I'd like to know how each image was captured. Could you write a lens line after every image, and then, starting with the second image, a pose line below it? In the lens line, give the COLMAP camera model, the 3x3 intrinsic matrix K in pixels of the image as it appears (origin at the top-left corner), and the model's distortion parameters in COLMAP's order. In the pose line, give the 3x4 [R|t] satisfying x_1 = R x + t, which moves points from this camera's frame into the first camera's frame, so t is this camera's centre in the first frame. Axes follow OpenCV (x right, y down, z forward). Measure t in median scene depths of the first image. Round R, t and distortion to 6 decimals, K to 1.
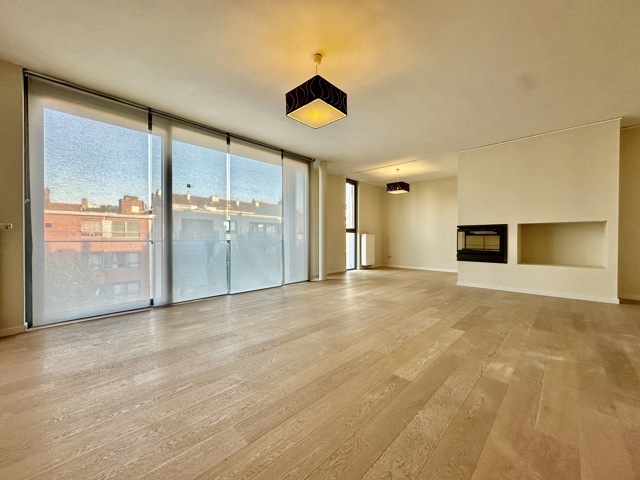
lens RADIAL K [[256.8, 0, 320.0], [0, 256.8, 240.0], [0, 0, 1]] dist [-0.000474, -0.000174]
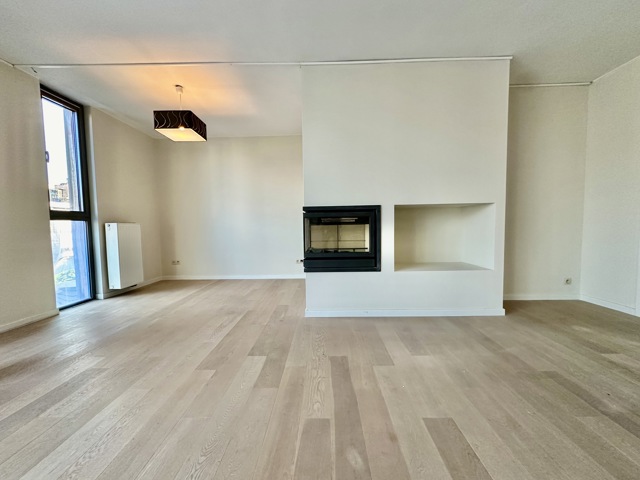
lens RADIAL K [[256.8, 0, 320.0], [0, 256.8, 240.0], [0, 0, 1]] dist [-0.000474, -0.000174]
pose [[0.736875, -0.051551, 0.674060, 0.159752], [0.021662, 0.998377, 0.052673, -0.011432], [-0.675681, -0.024212, 0.736796, 0.464496]]
